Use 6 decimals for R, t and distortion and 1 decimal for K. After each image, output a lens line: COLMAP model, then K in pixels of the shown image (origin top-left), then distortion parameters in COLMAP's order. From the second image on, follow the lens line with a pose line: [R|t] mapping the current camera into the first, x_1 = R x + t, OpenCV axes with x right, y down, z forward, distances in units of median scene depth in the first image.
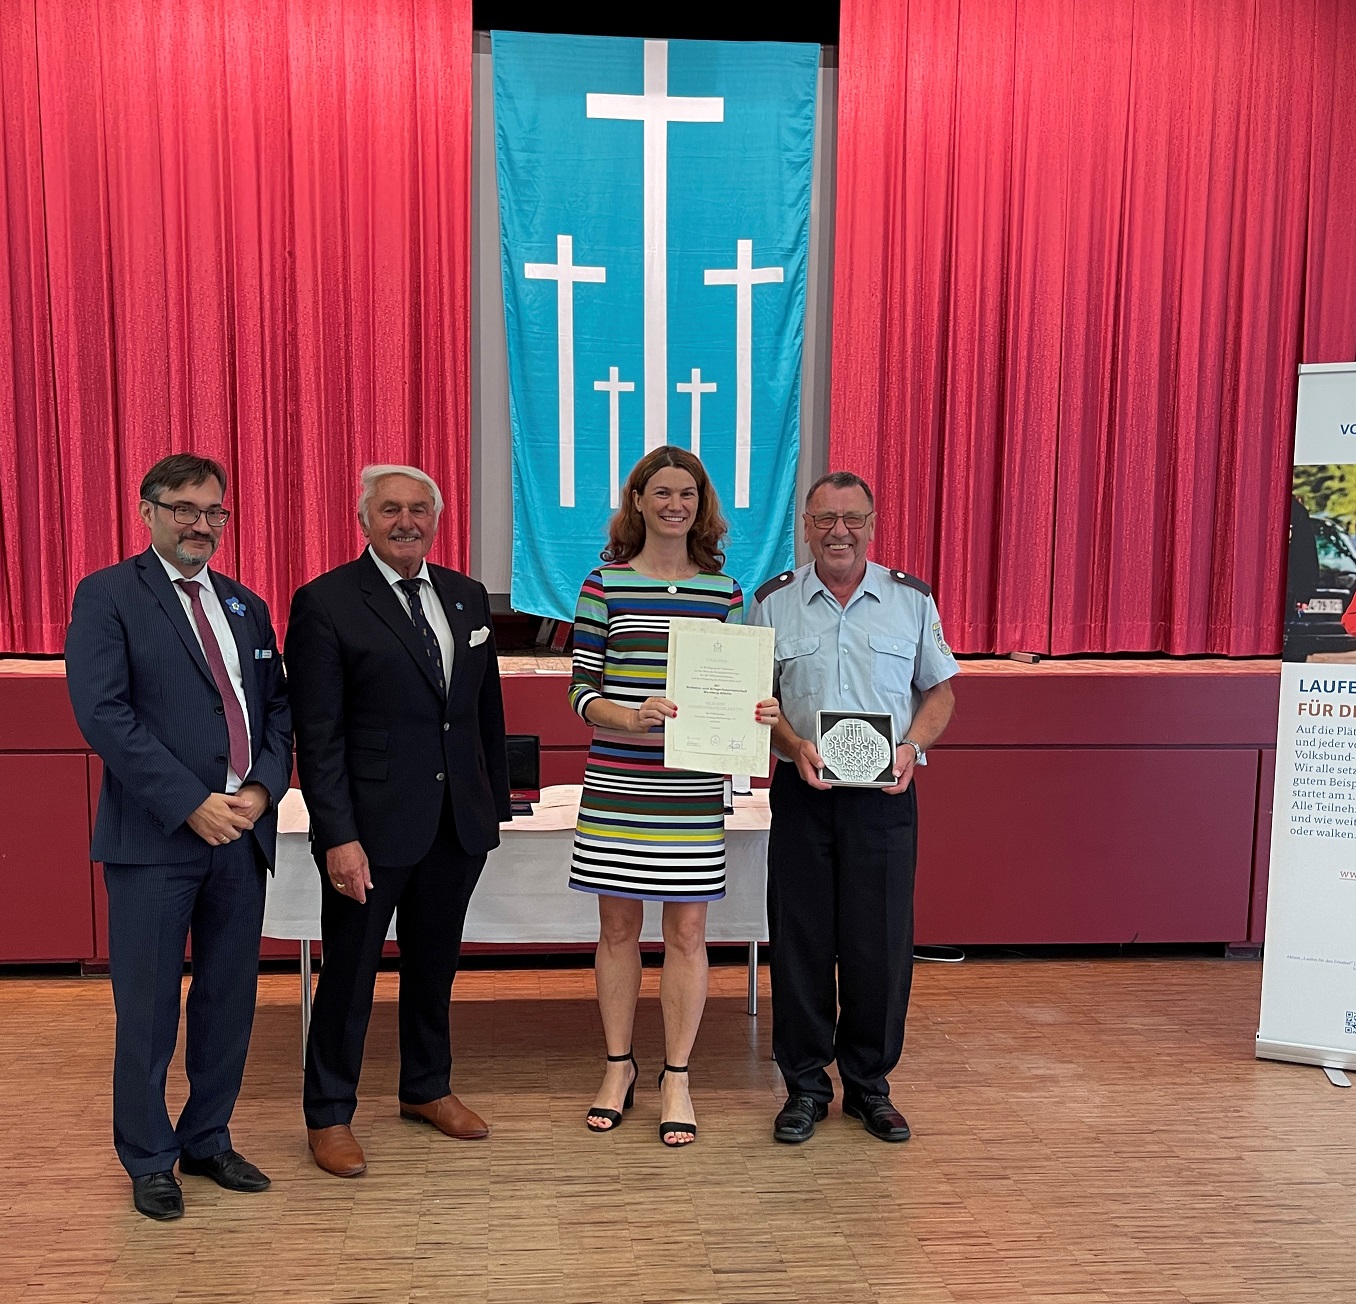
lens RADIAL K [[1521.5, 0, 626.3], [0, 1521.5, 749.7], [0, 0, 1]] dist [0.030818, -0.023242]
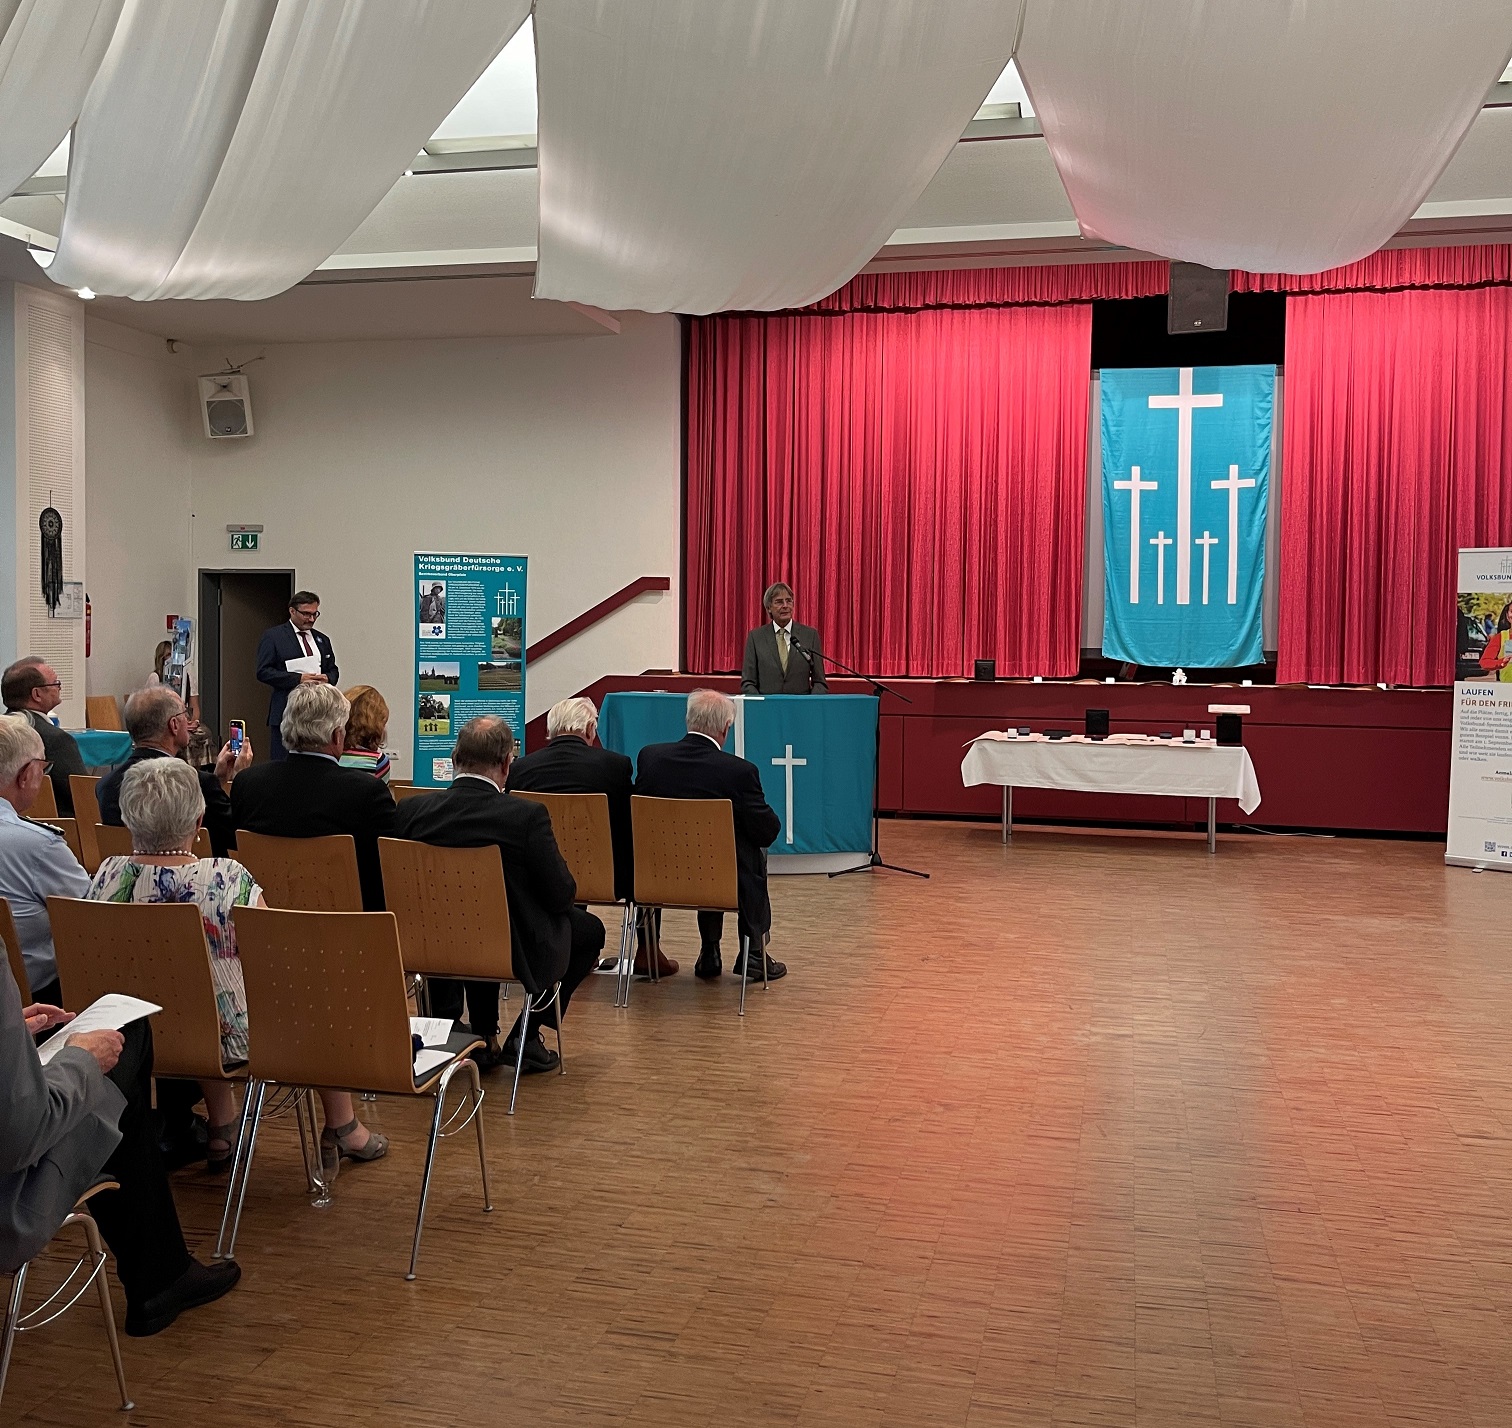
lens RADIAL K [[1504.6, 0, 757.2], [0, 1504.6, 672.2], [0, 0, 1]] dist [0.065971, -0.179268]
pose [[0.949099, 0.014964, -0.314623, 0.113431], [-0.044123, 0.995338, -0.085761, 0.113128], [0.311873, 0.095277, 0.945334, -0.963713]]
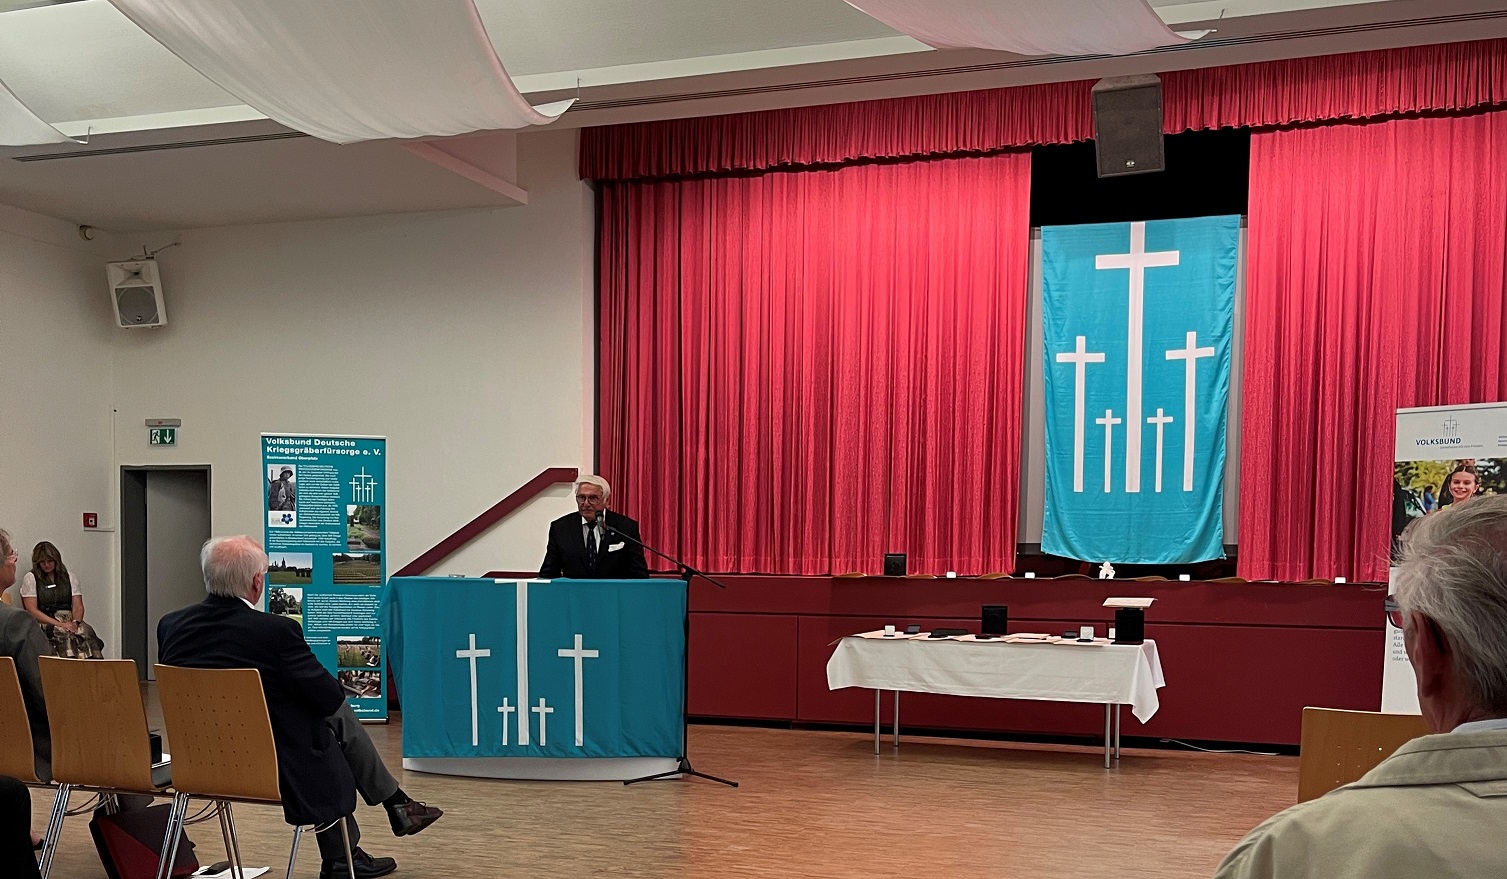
lens RADIAL K [[1502.8, 0, 746.4], [0, 1502.8, 637.0], [0, 0, 1]] dist [0.066389, -0.136342]
pose [[0.906557, 0.027282, -0.421201, 0.349525], [-0.058279, 0.996442, -0.060892, 0.128740], [0.418041, 0.079749, 0.904921, -0.682747]]
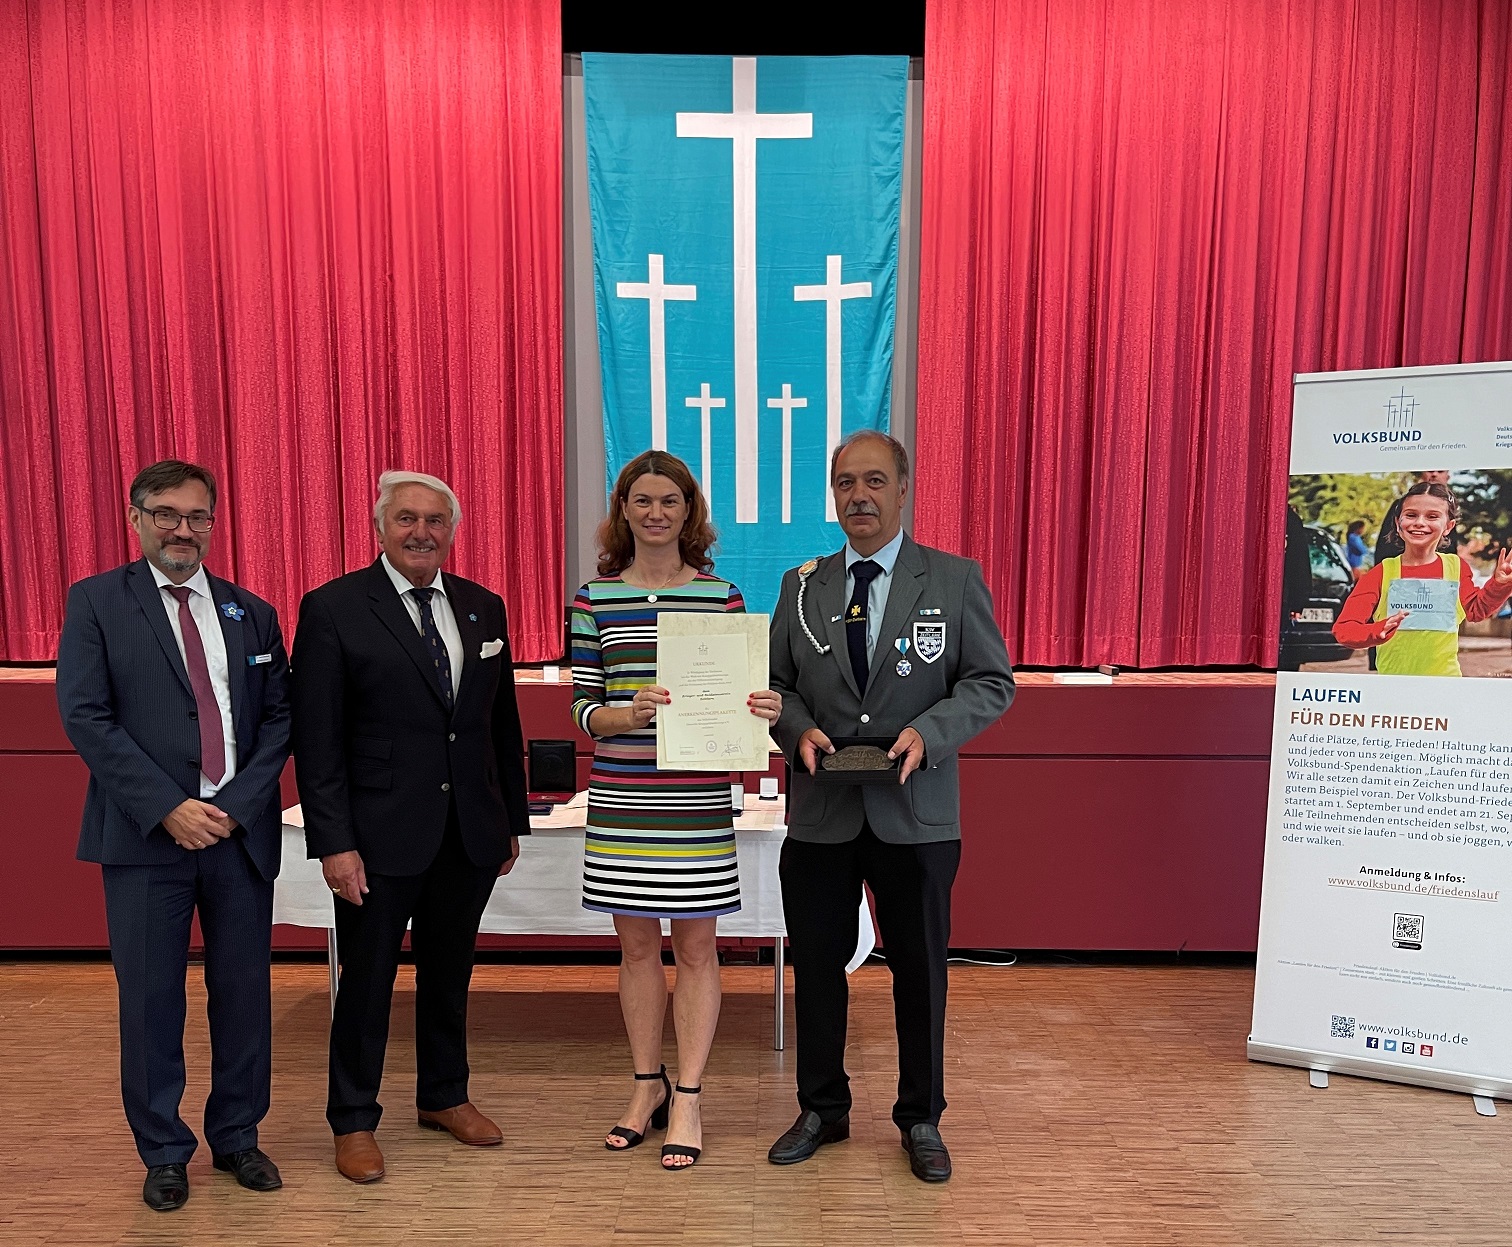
lens RADIAL K [[1520.4, 0, 766.8], [0, 1520.4, 825.1], [0, 0, 1]] dist [0.029494, -0.023402]
pose [[0.996470, 0.011723, -0.083133, 0.124805], [-0.008738, 0.999307, 0.036181, 0.007712], [0.083499, -0.035327, 0.995881, -0.026030]]
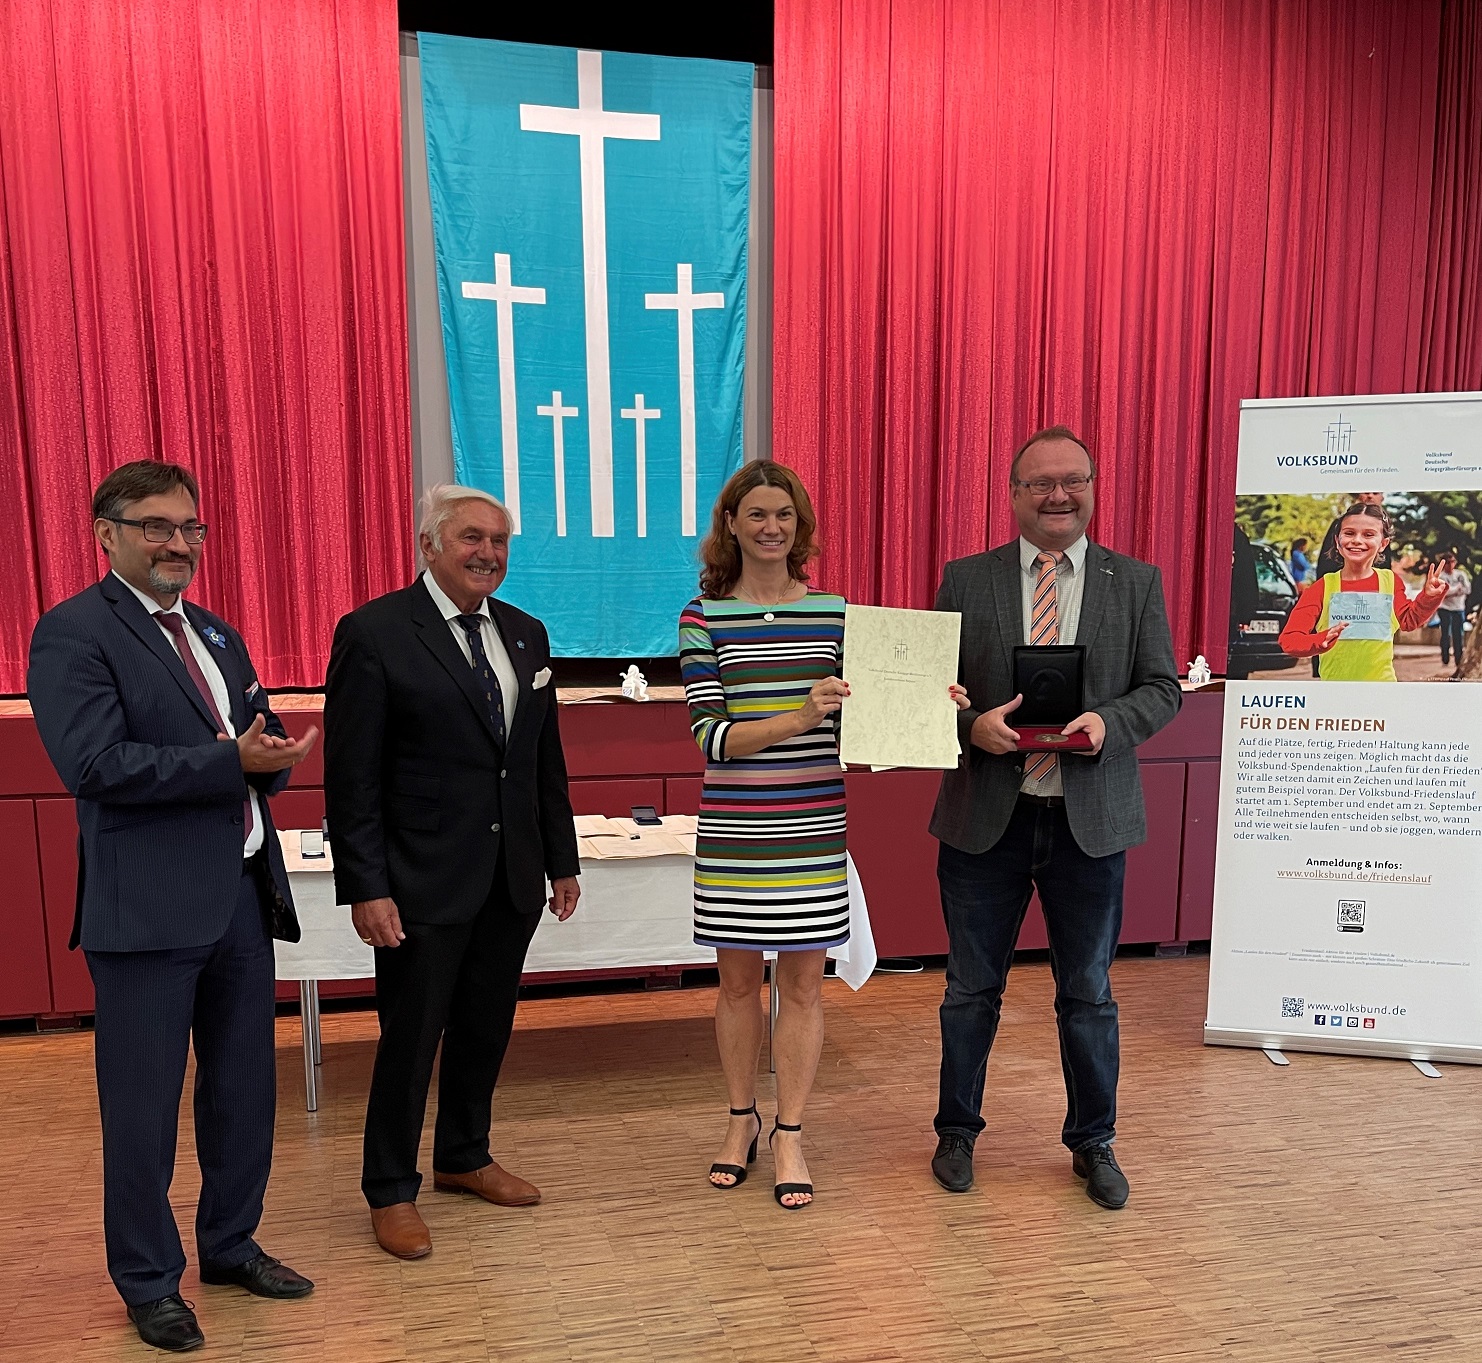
lens RADIAL K [[1518.0, 0, 749.5], [0, 1518.0, 866.4], [0, 0, 1]] dist [0.041442, -0.027037]
pose [[0.986291, -0.037375, 0.160728, -0.056841], [0.028192, 0.997858, 0.059035, 0.000815], [-0.162590, -0.053694, 0.985232, -0.009433]]
